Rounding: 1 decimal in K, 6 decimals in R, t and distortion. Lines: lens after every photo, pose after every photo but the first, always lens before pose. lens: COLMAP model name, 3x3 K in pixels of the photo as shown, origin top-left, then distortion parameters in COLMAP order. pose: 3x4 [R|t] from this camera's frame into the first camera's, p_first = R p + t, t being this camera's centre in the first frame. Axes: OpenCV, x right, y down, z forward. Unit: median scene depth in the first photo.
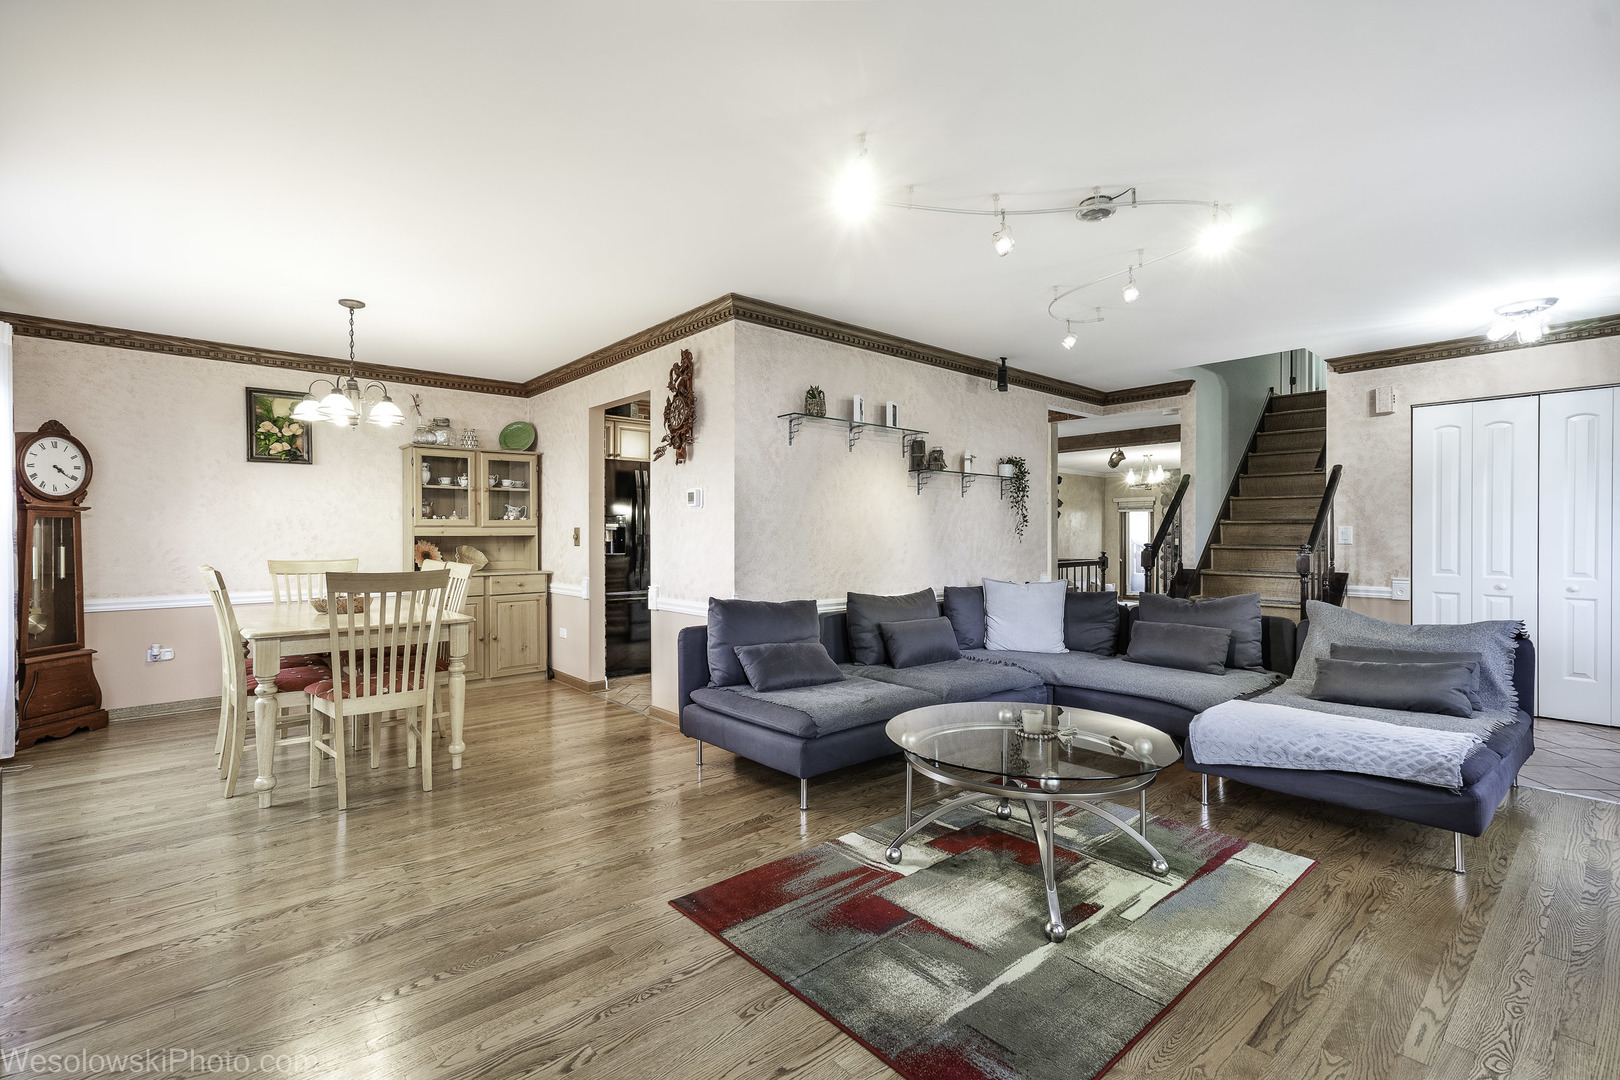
lens RADIAL K [[730.9, 0, 810.2], [0, 730.9, 536.3], [0, 0, 1]] dist [-0.000154, 0.002284]
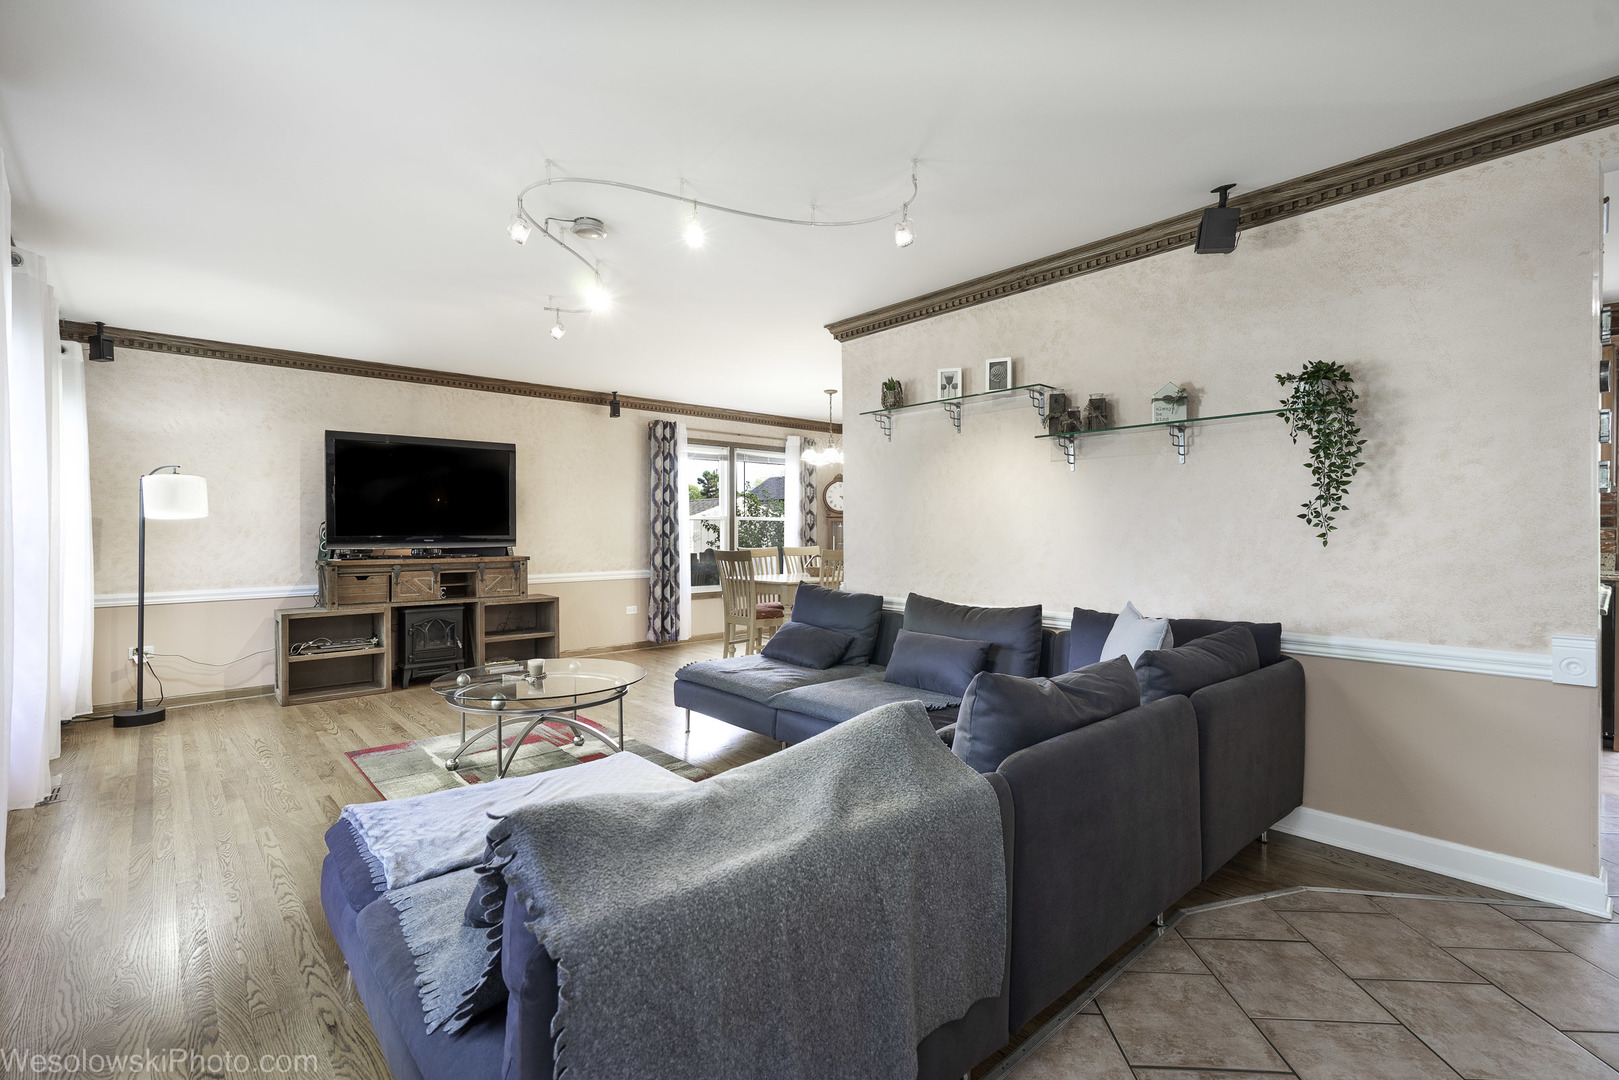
lens RADIAL K [[730.5, 0, 802.3], [0, 730.5, 537.3], [0, 0, 1]] dist [-0.000154, 0.002284]
pose [[0.002176, 0.009543, -0.999952, 0.955265], [0.004232, 0.999945, 0.009552, -0.002270], [0.999989, -0.004252, 0.002135, 0.850055]]
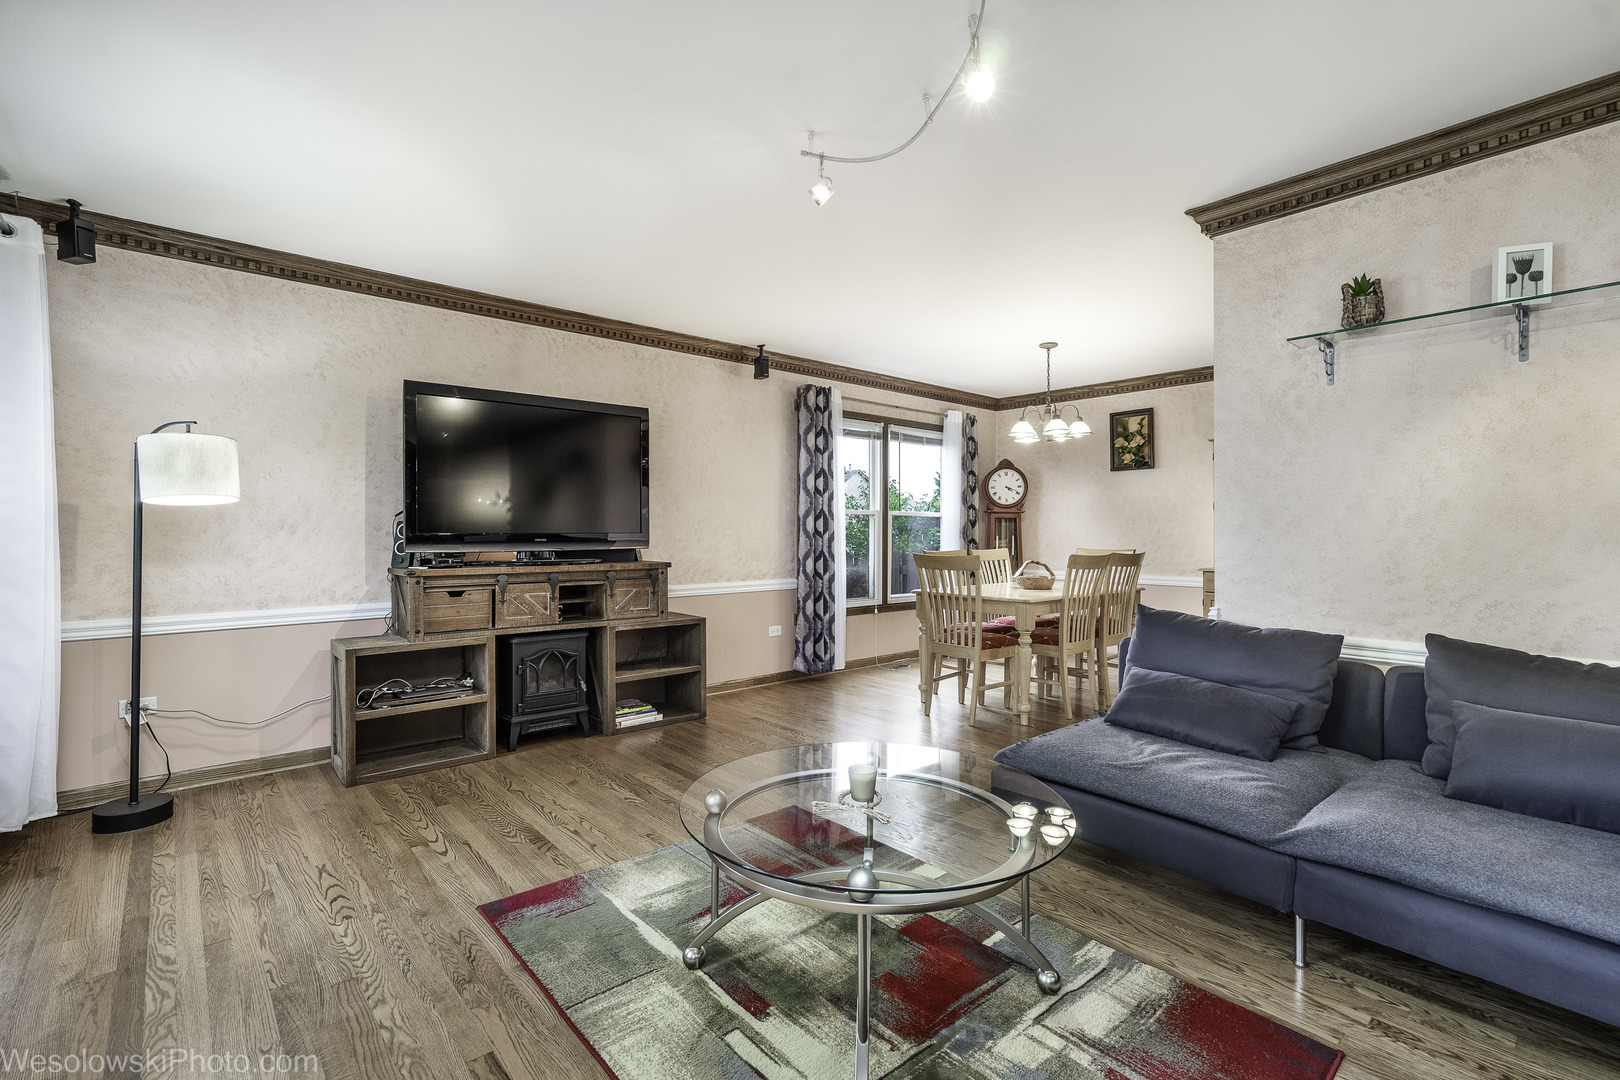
lens RADIAL K [[730.9, 0, 804.4], [0, 730.9, 538.7], [0, 0, 1]] dist [-0.000154, 0.002284]
pose [[-0.008455, 0.012403, -0.999887, 0.586154], [0.000388, 0.999923, 0.012400, -0.000187], [0.999964, -0.000283, -0.008459, 0.536280]]
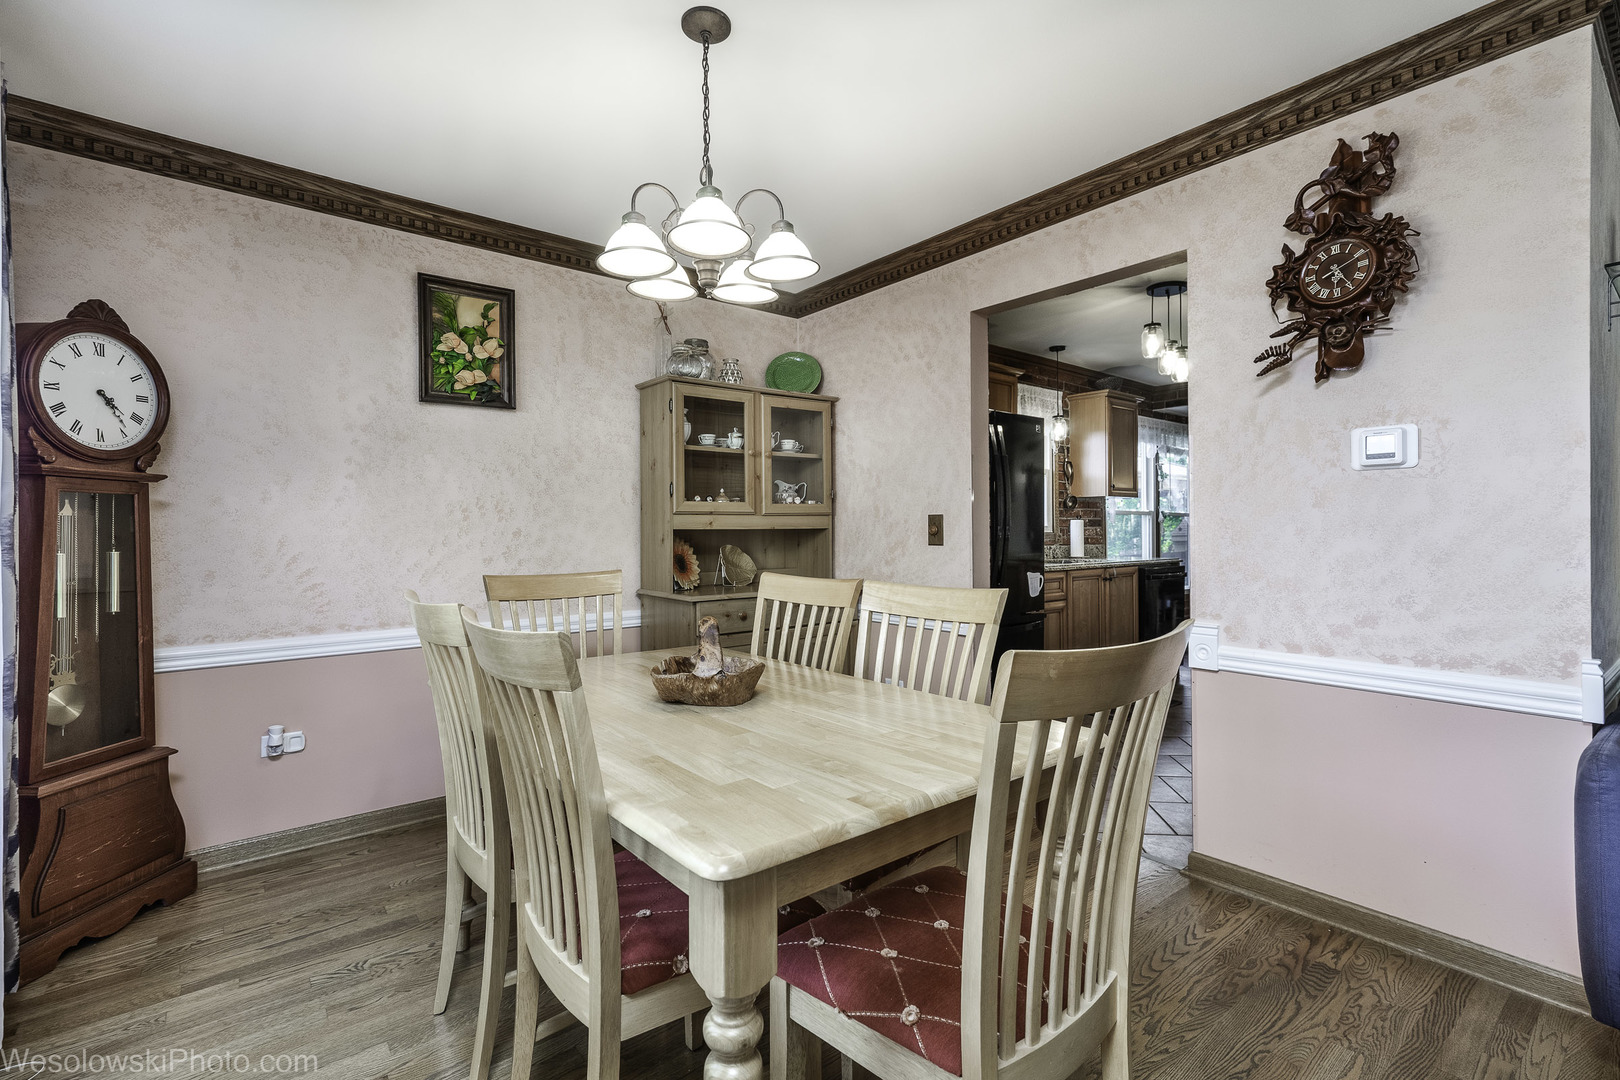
lens RADIAL K [[730.9, 0, 803.2], [0, 730.9, 527.1], [0, 0, 1]] dist [-0.000154, 0.002284]
pose [[0.998988, -0.002514, -0.044900, -0.498986], [0.002360, 0.999991, -0.003490, 0.000328], [0.044908, 0.003380, 0.998985, 0.492736]]
